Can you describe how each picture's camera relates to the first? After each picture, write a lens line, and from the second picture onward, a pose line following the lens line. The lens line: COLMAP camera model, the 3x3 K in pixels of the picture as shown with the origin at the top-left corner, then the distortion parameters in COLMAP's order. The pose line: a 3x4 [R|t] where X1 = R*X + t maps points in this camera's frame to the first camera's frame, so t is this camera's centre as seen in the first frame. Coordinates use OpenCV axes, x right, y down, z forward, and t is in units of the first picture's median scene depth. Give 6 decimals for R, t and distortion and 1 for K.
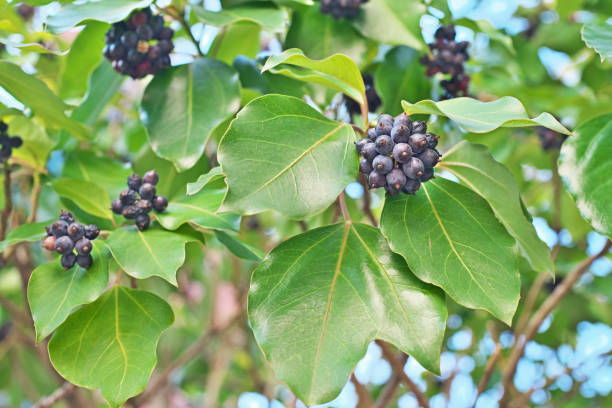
lens RADIAL K [[1010.4, 0, 306.0], [0, 1010.4, 204.0], [0, 0, 1]] dist [0.023169, -0.025323]
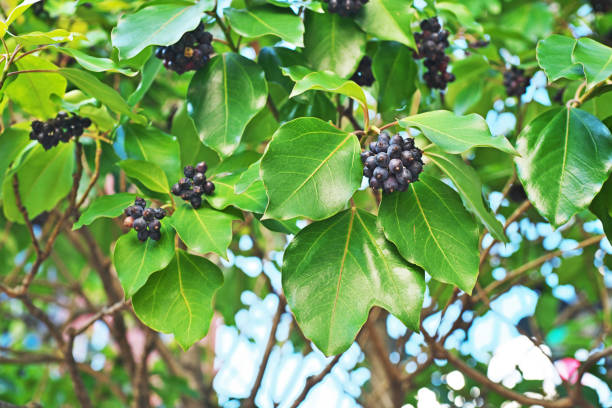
lens RADIAL K [[1010.4, 0, 306.0], [0, 1010.4, 204.0], [0, 0, 1]] dist [0.023169, -0.025323]
pose [[0.999724, 0.002999, 0.023313, -0.053307], [-0.007013, 0.984708, 0.174074, -0.225232], [-0.022435, -0.174189, 0.984457, -0.319202]]
